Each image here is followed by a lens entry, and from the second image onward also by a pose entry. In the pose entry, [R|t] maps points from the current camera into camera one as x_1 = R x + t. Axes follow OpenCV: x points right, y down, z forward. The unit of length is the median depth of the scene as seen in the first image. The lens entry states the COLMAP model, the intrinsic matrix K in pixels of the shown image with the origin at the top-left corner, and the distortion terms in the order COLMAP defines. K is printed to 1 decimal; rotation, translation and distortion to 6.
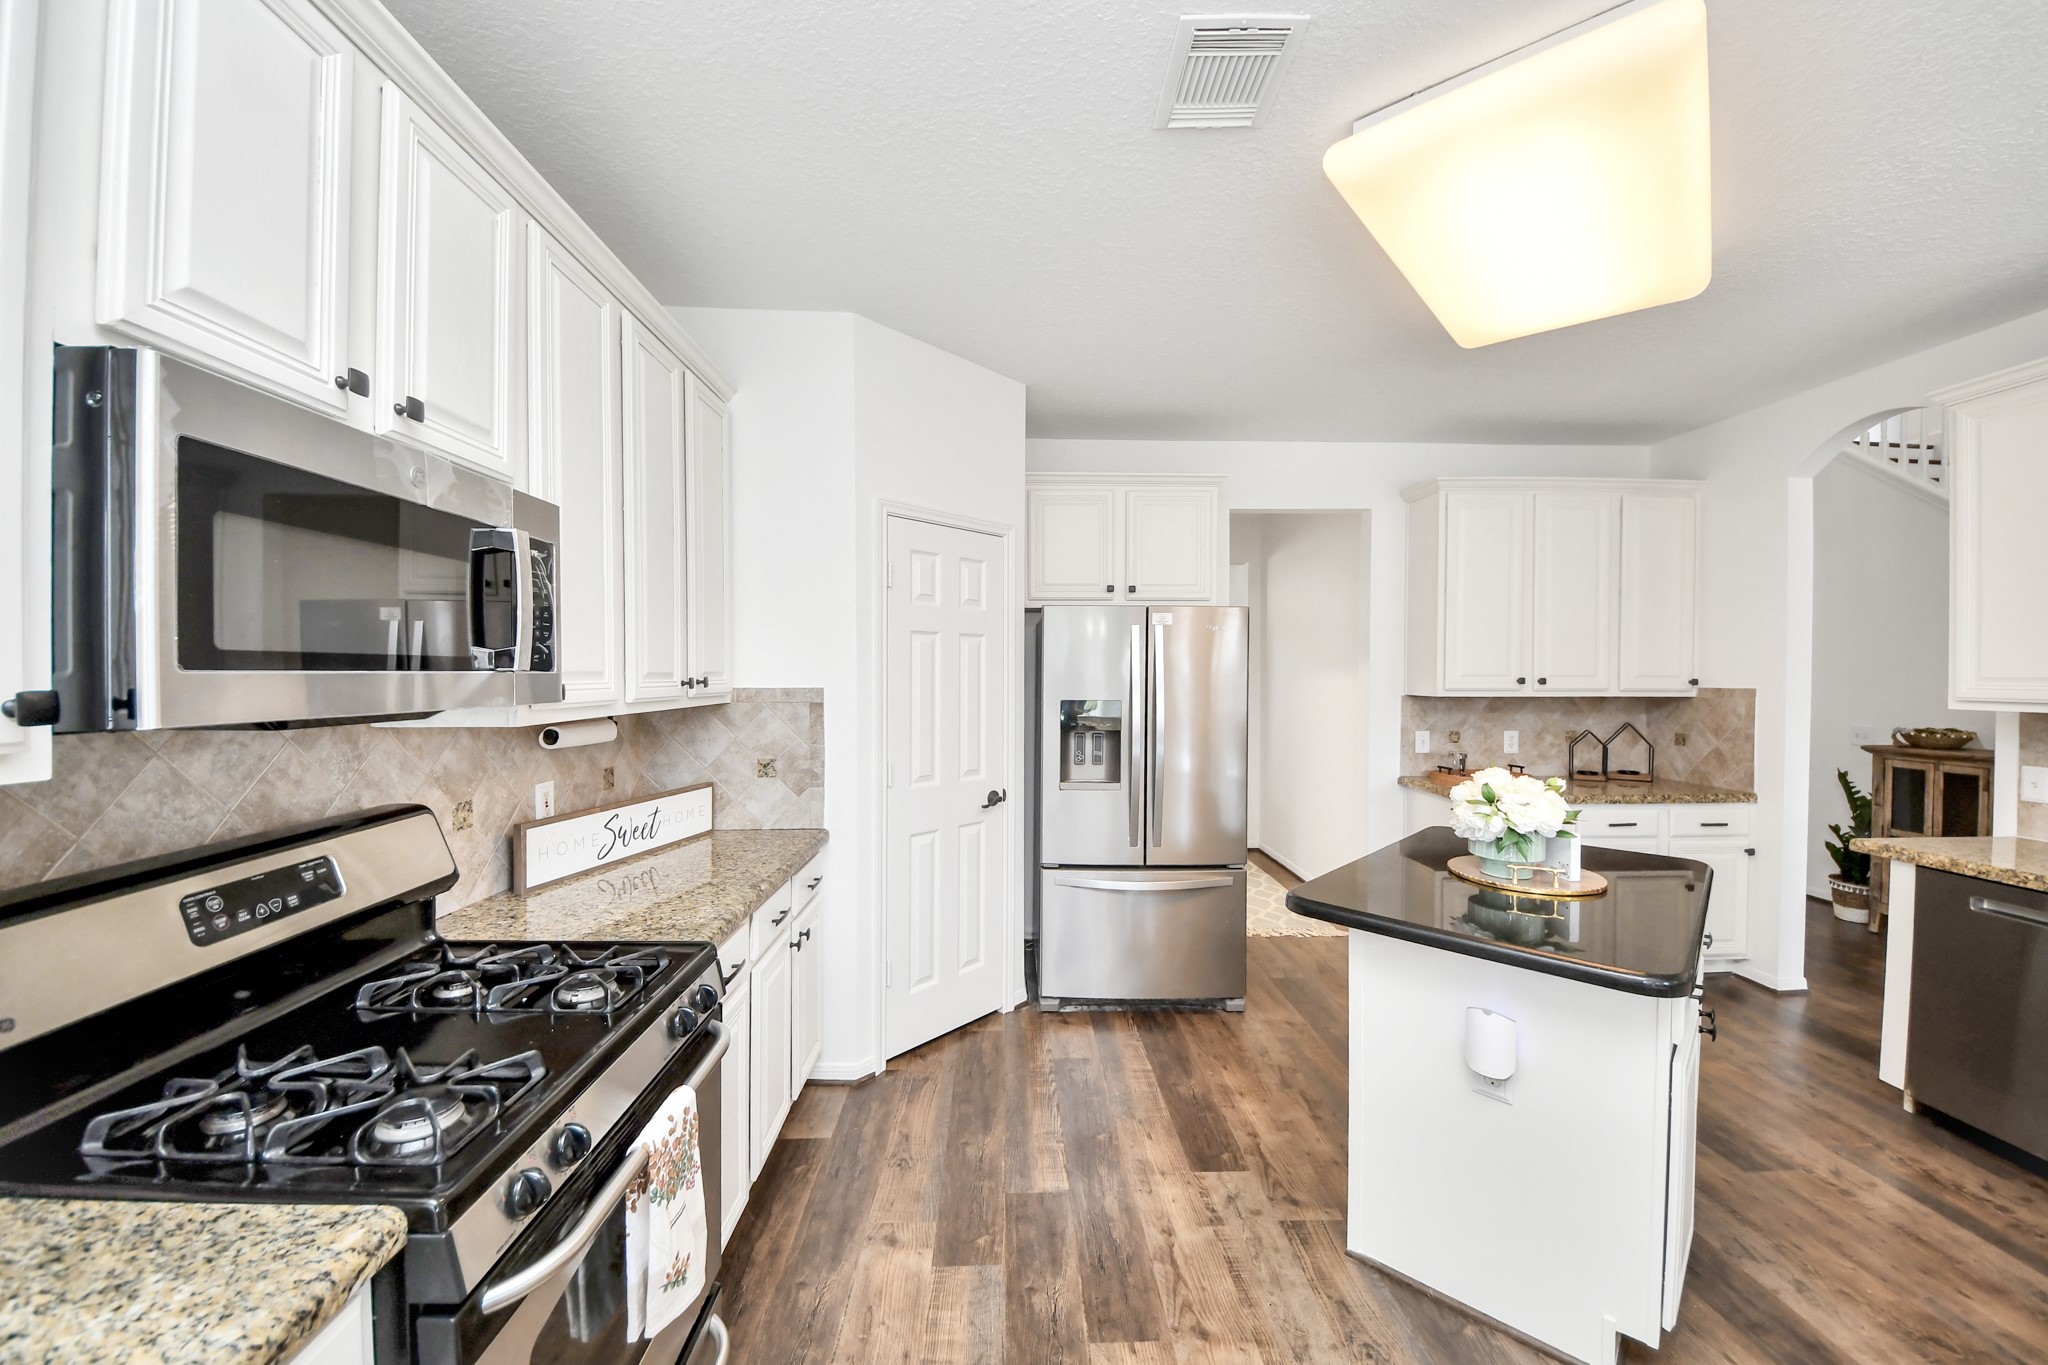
lens RADIAL K [[760.1, 0, 1031.4], [0, 760.1, 676.8], [0, 0, 1]] dist [0.008273, -0.001405]
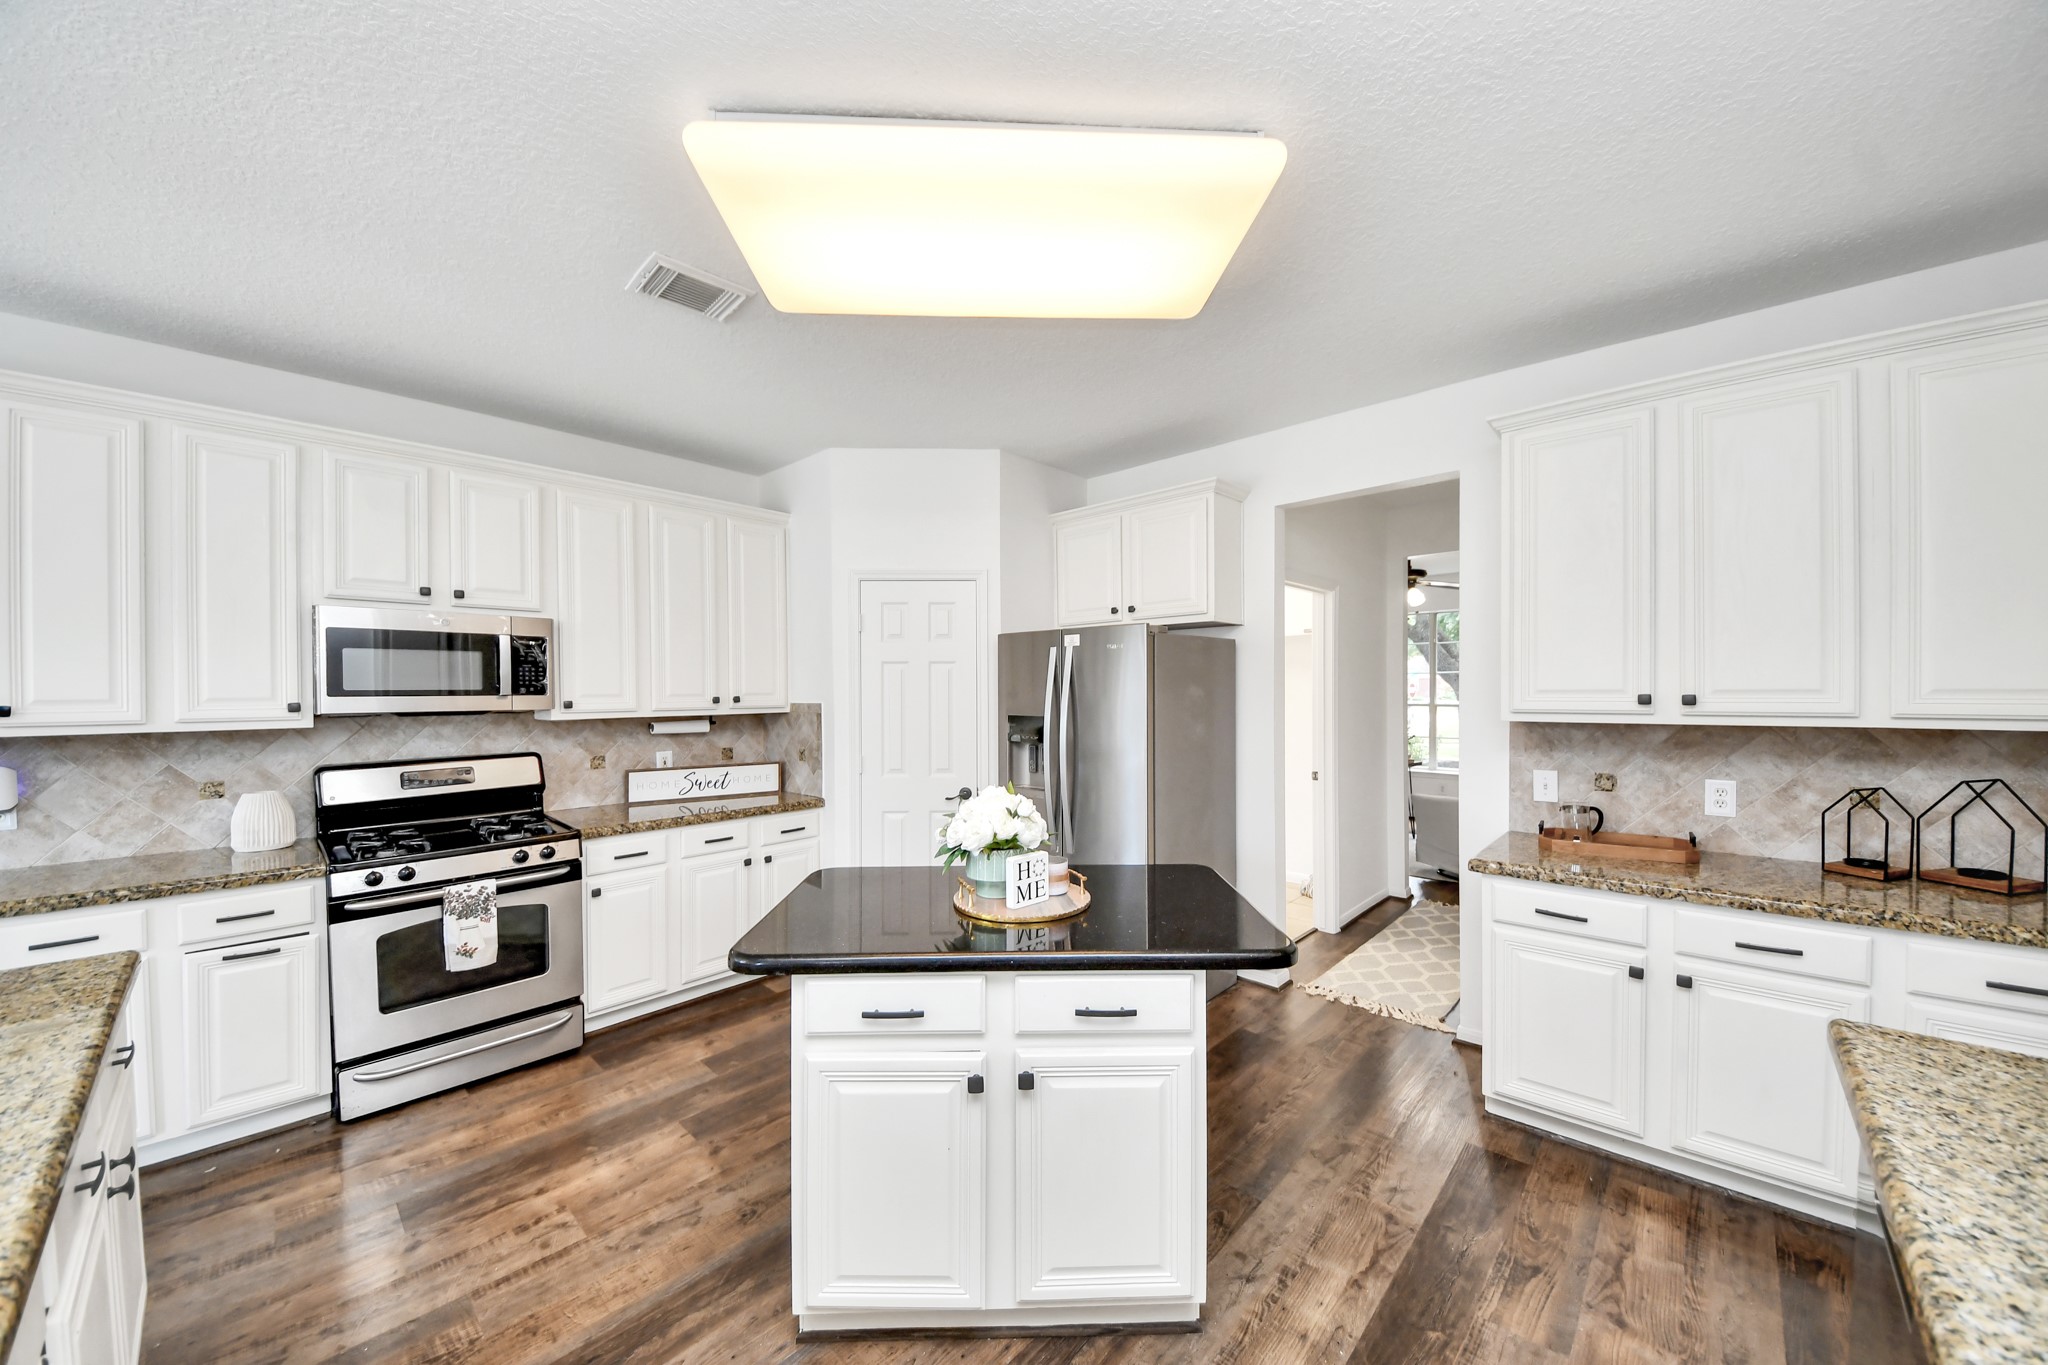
lens RADIAL K [[760.1, 0, 1034.9], [0, 760.1, 687.6], [0, 0, 1]] dist [0.008273, -0.001405]
pose [[0.702781, -0.006672, -0.711375, 1.070406], [0.003728, 0.999977, -0.005695, -0.005153], [0.711396, 0.001350, 0.702790, 0.256828]]
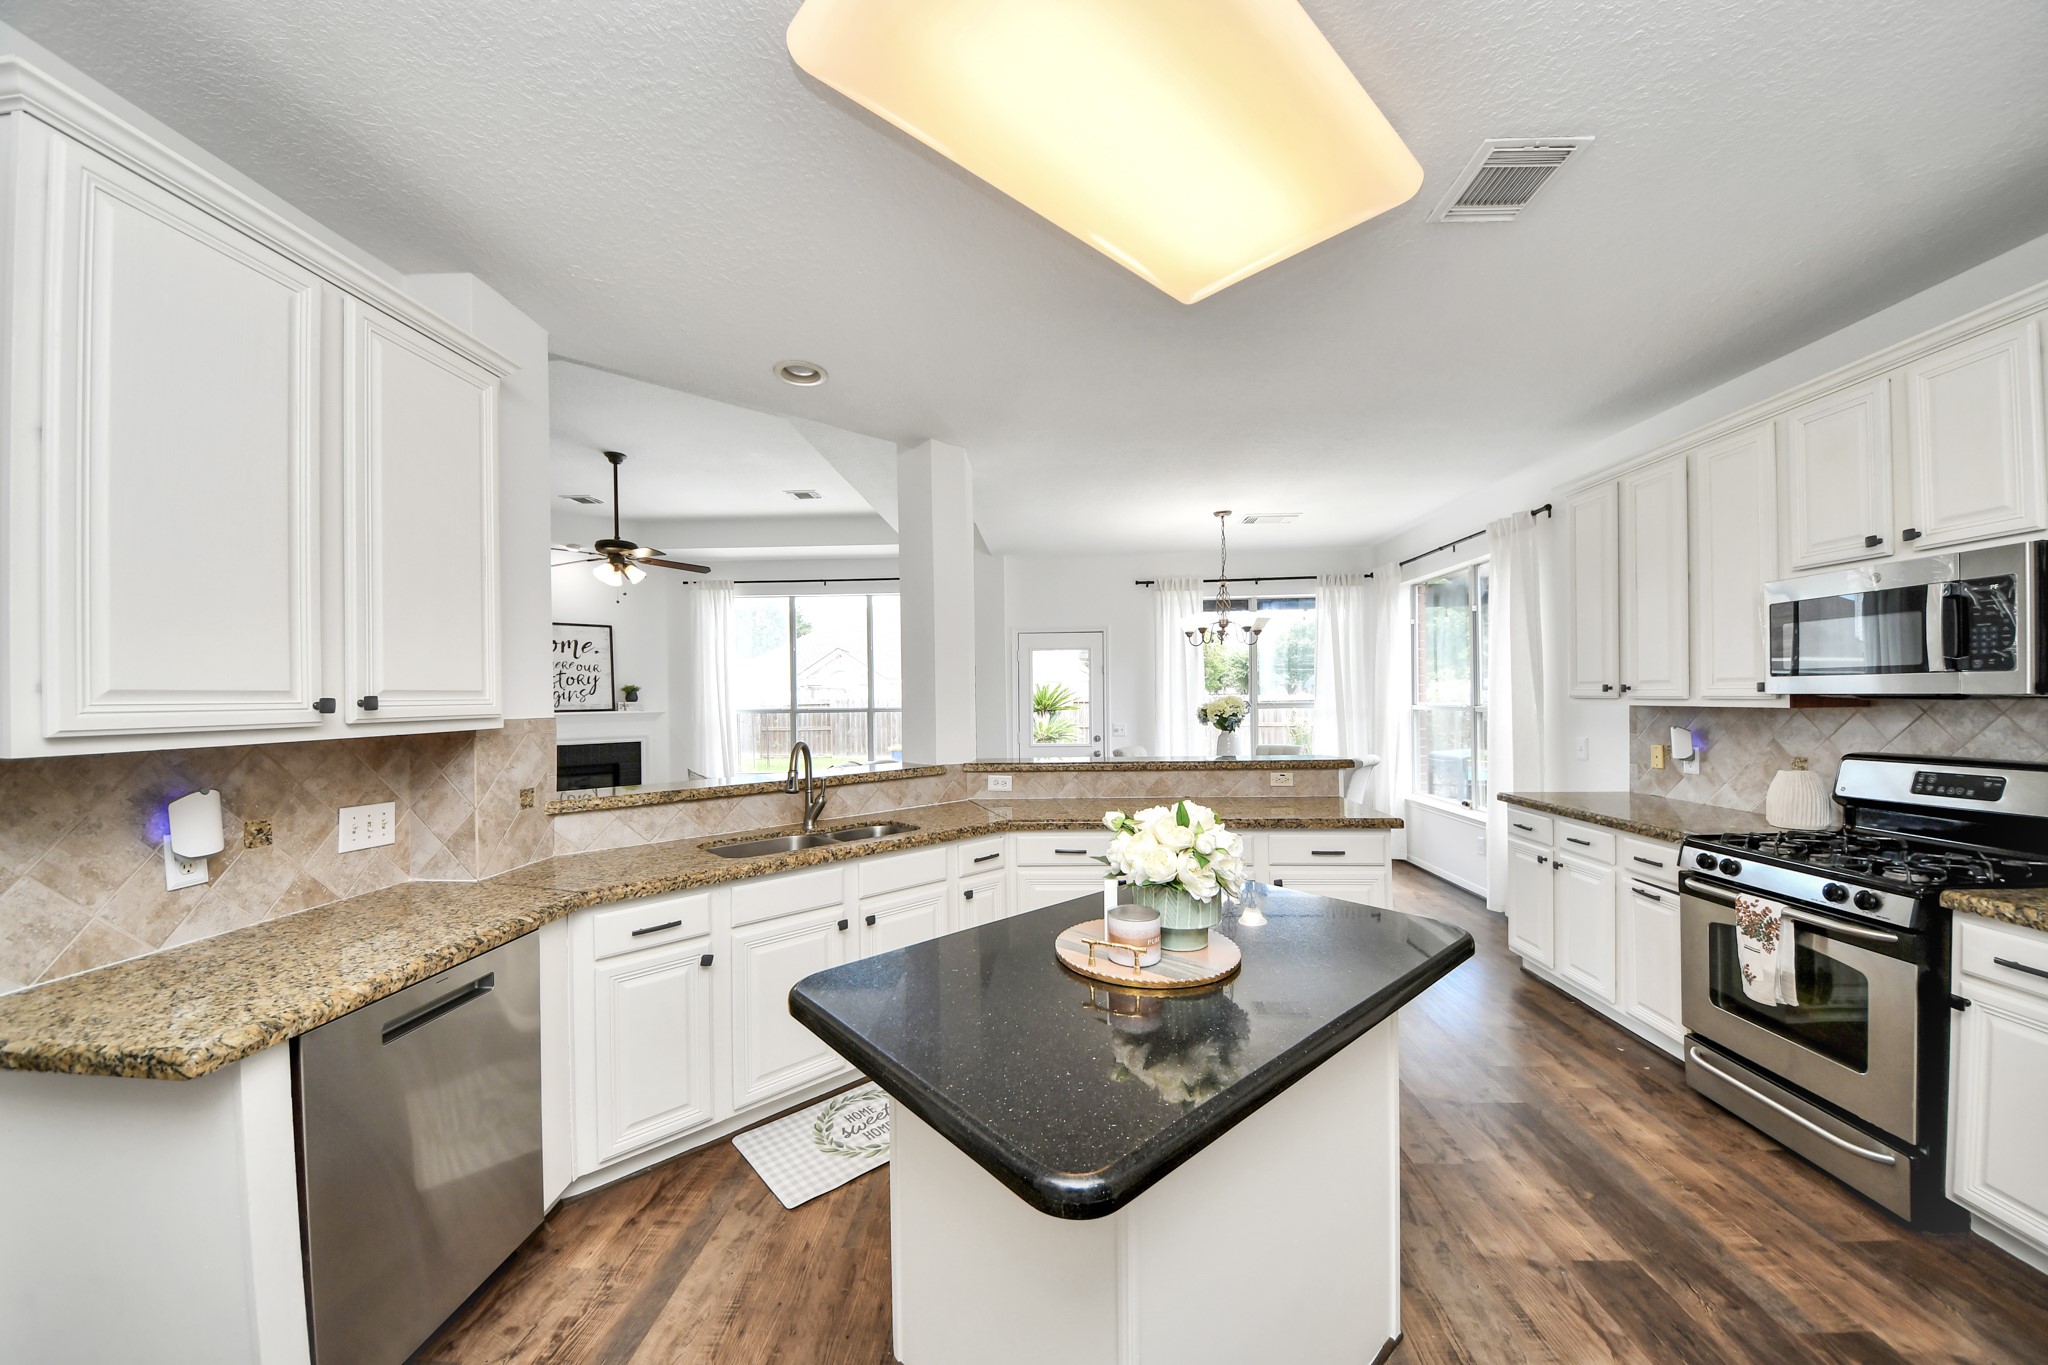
lens RADIAL K [[760.1, 0, 1039.5], [0, 760.1, 696.2], [0, 0, 1]] dist [0.008273, -0.001405]
pose [[-0.998121, 0.009839, 0.060472, 0.551548], [0.010308, 0.999919, 0.007445, 0.006599], [-0.060394, 0.008054, -0.998142, 1.363966]]
